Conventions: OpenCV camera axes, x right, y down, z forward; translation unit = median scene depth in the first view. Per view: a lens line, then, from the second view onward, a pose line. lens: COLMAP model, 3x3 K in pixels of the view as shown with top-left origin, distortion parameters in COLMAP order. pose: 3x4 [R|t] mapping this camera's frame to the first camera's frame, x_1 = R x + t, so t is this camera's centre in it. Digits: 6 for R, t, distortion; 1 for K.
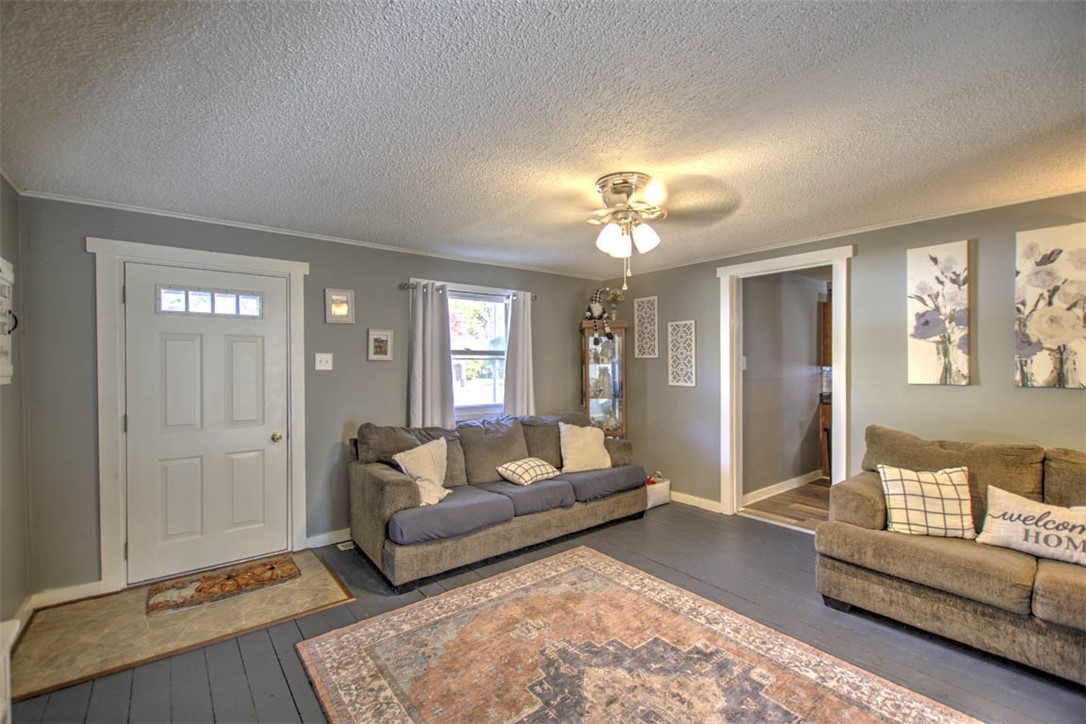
lens RADIAL K [[469.5, 0, 537.8], [0, 469.5, 360.3], [0, 0, 1]] dist [0.005309, -0.000031]
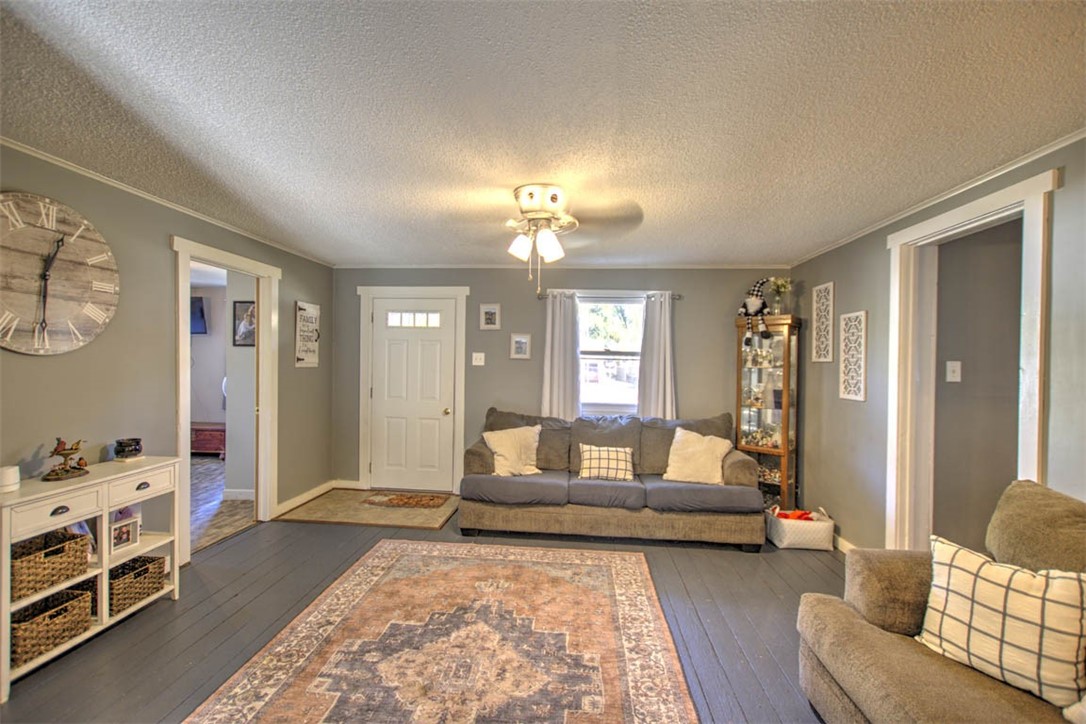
lens RADIAL K [[468.1, 0, 539.6], [0, 468.1, 363.1], [0, 0, 1]] dist [-0.000989, -0.000493]
pose [[0.726240, 0.019273, -0.687171, 0.690613], [-0.019411, 0.999783, 0.007526, 0.001000], [0.687167, 0.007873, 0.726457, 0.177321]]
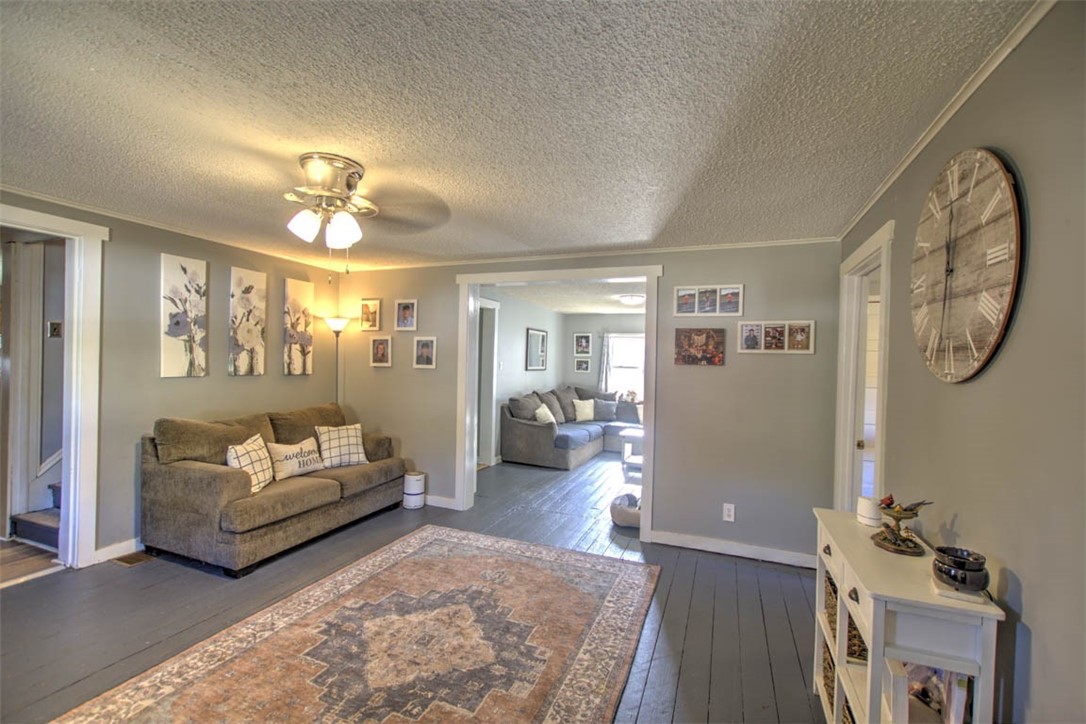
lens RADIAL K [[468.1, 0, 539.6], [0, 468.1, 363.1], [0, 0, 1]] dist [-0.000989, -0.000493]
pose [[-0.498320, -0.011316, 0.866919, -0.606232], [-0.021401, 0.999771, 0.000749, -0.002993], [-0.866729, -0.018179, -0.498448, 0.826827]]
